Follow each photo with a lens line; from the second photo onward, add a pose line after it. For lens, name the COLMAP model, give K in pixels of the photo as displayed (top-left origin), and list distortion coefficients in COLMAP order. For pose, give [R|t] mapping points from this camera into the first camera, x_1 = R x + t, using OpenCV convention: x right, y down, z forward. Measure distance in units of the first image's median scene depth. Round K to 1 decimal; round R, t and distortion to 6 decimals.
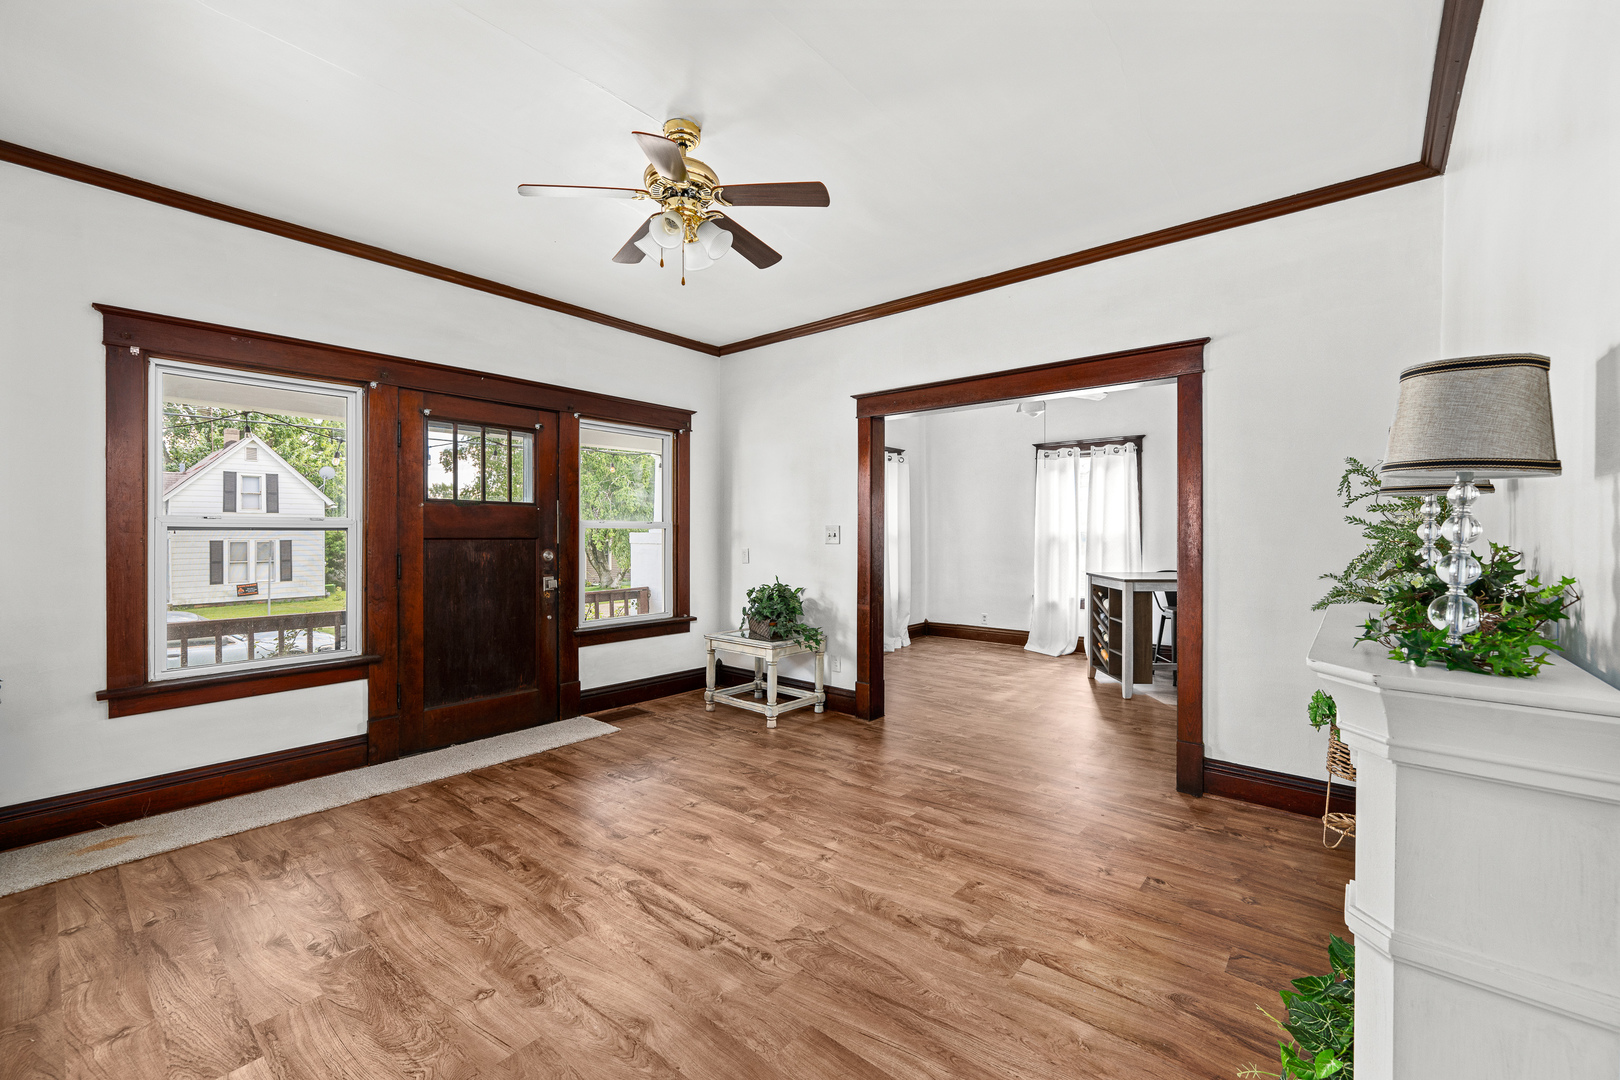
lens RADIAL K [[644.8, 0, 821.1], [0, 644.8, 541.9], [0, 0, 1]] dist [-0.000470, -0.000139]
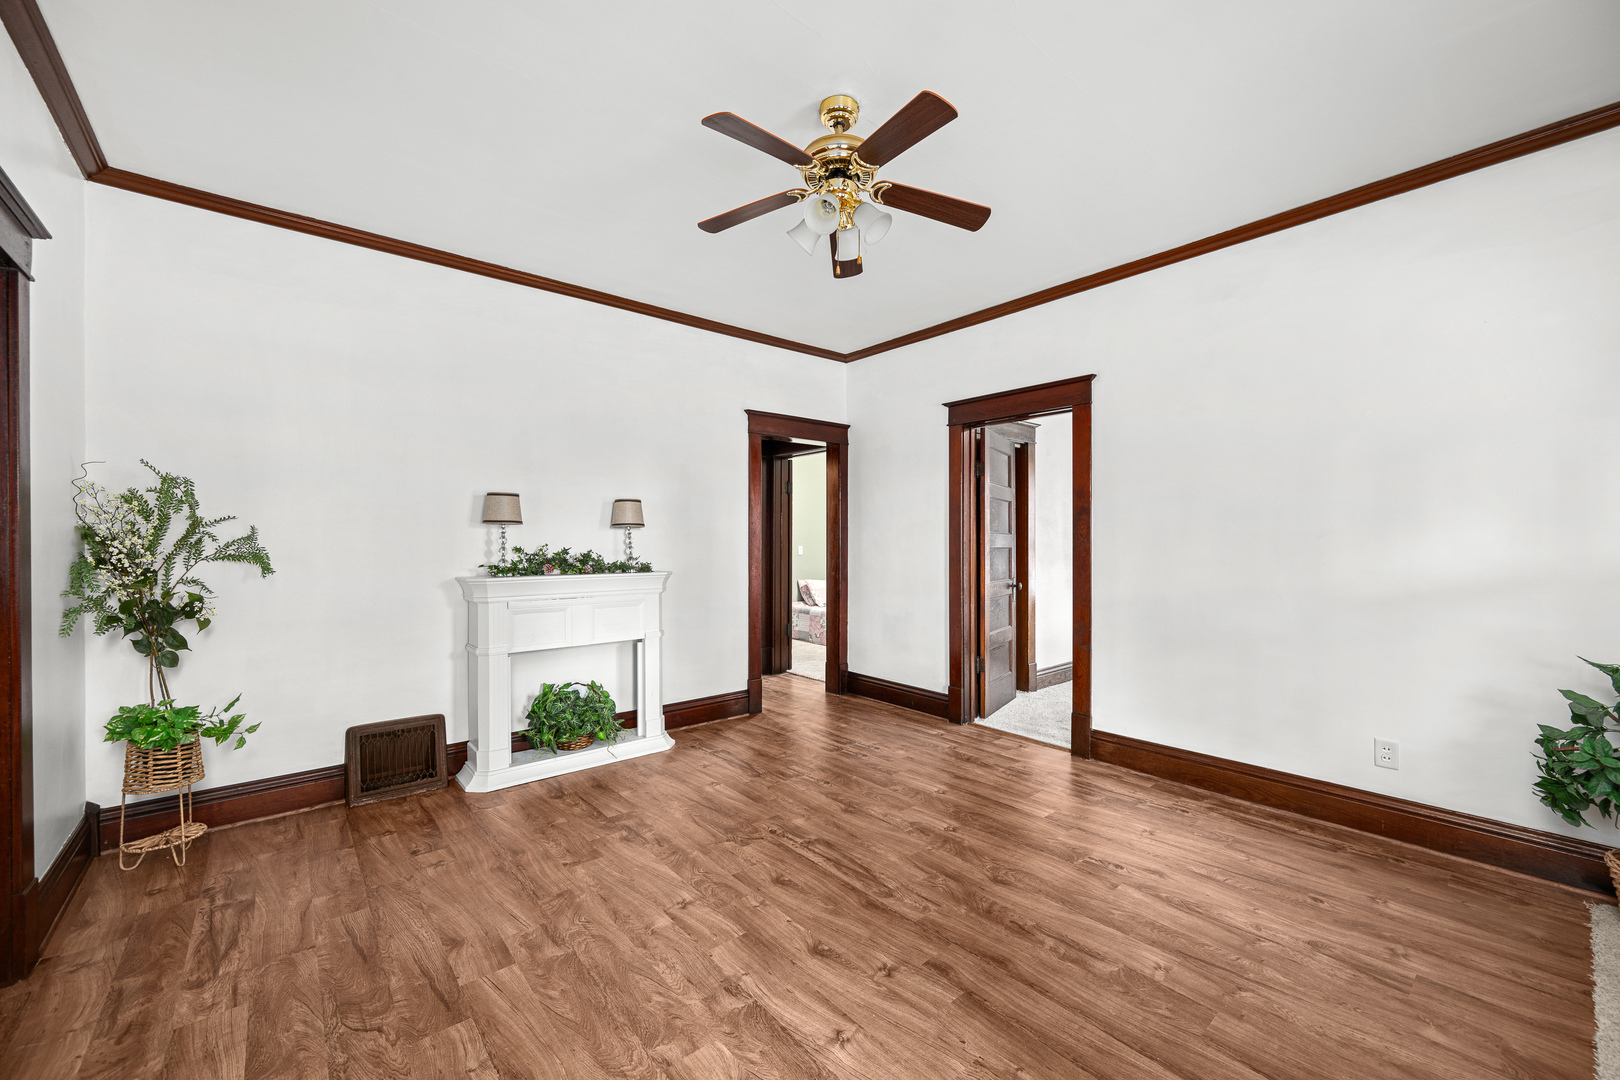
lens RADIAL K [[641.4, 0, 811.7], [0, 641.4, 546.5], [0, 0, 1]] dist [0.001774, 0.000052]
pose [[-0.984627, -0.000967, 0.174669, -0.286272], [0.002410, 0.999814, 0.019121, -0.019445], [-0.174655, 0.019248, -0.984441, 1.619271]]
